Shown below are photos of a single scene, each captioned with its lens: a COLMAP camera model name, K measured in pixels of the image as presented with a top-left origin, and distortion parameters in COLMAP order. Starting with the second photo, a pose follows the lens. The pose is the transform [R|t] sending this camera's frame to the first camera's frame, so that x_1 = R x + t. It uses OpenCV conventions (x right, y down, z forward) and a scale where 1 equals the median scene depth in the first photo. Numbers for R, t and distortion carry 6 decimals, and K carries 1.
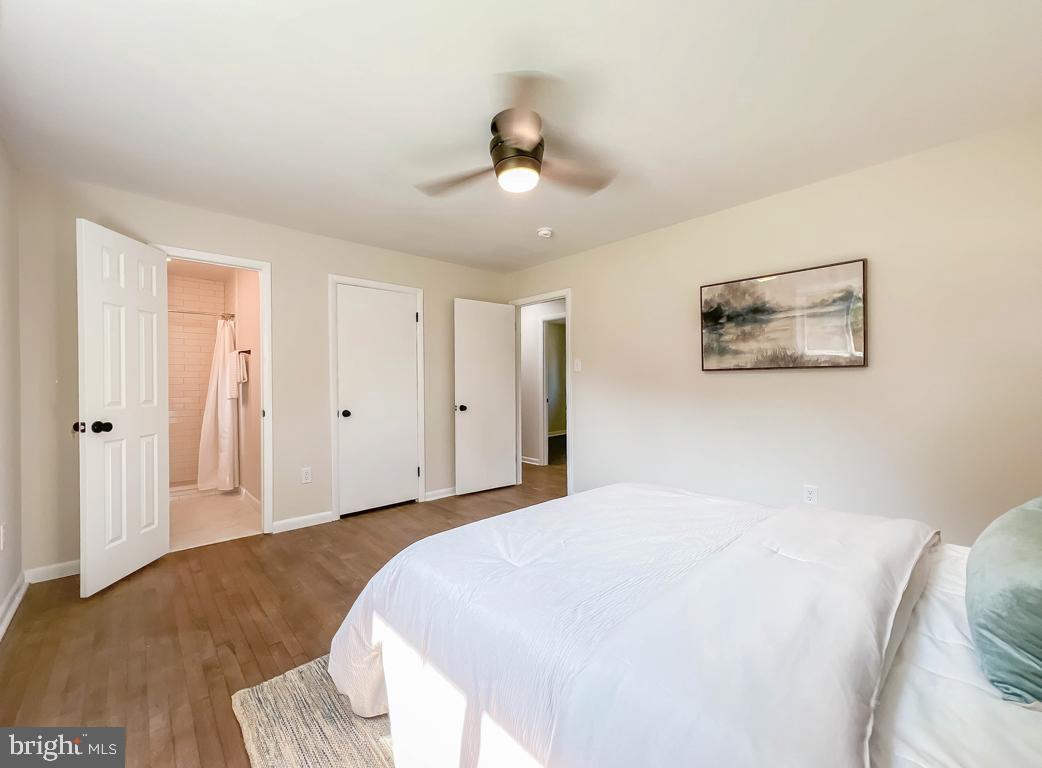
lens RADIAL K [[431.6, 0, 521.0], [0, 431.6, 376.6], [0, 0, 1]] dist [-0.000863, -0.000155]
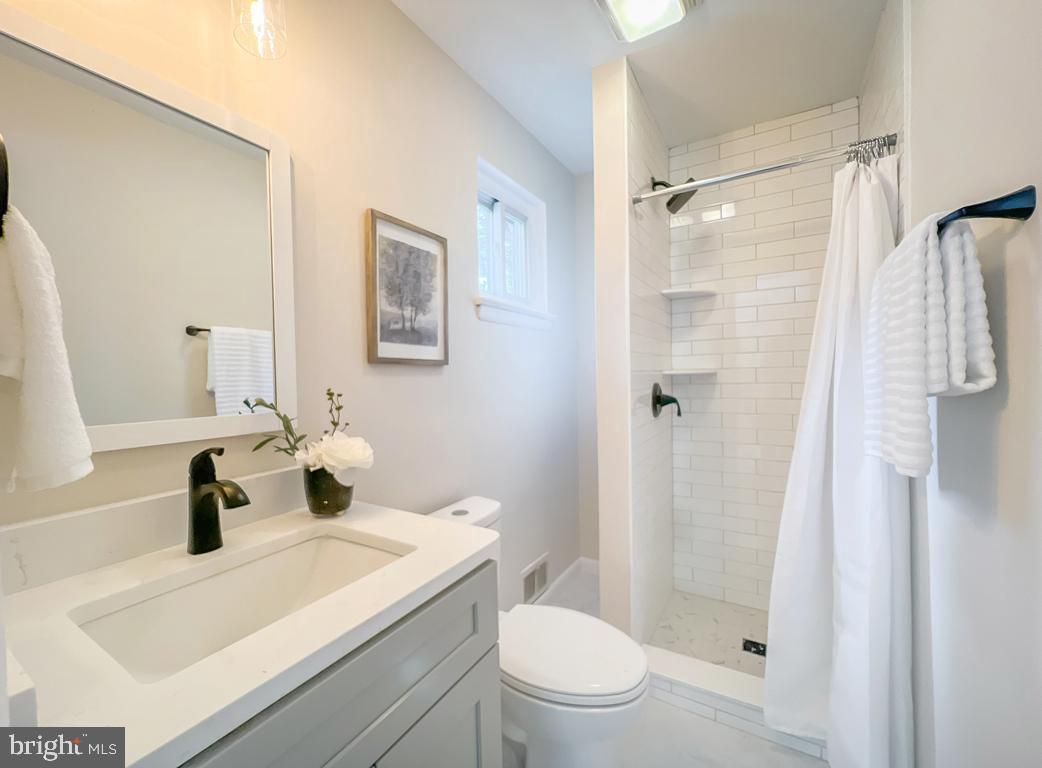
lens RADIAL K [[417.6, 0, 521.0], [0, 417.6, 389.2], [0, 0, 1]] dist [0.000000, 0.000033]
pose [[0.281908, 0.025795, -0.959095, -0.692726], [0.018978, 0.999293, 0.032454, 0.002091], [0.959254, -0.027351, 0.281219, 1.013868]]
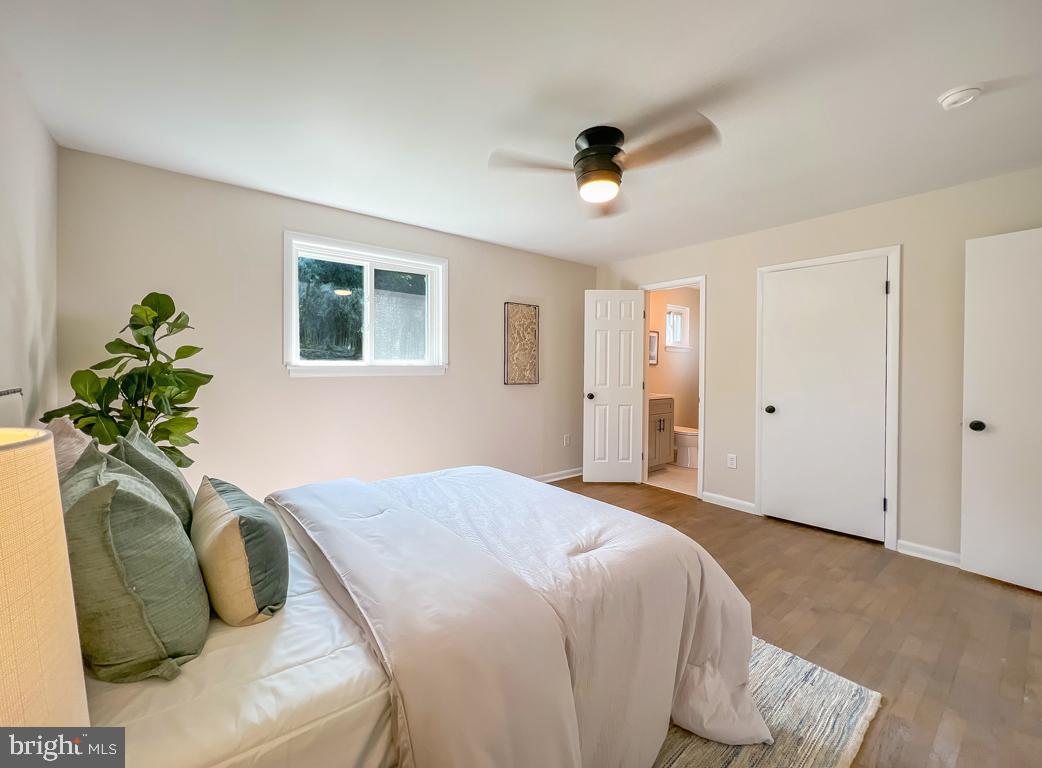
lens RADIAL K [[431.6, 0, 521.0], [0, 431.6, 376.6], [0, 0, 1]] dist [-0.000863, -0.000155]
pose [[-0.047701, 0.022295, -0.998613, 0.668381], [-0.008180, 0.999709, 0.022711, -0.003072], [0.998828, 0.009252, -0.047504, 0.580450]]
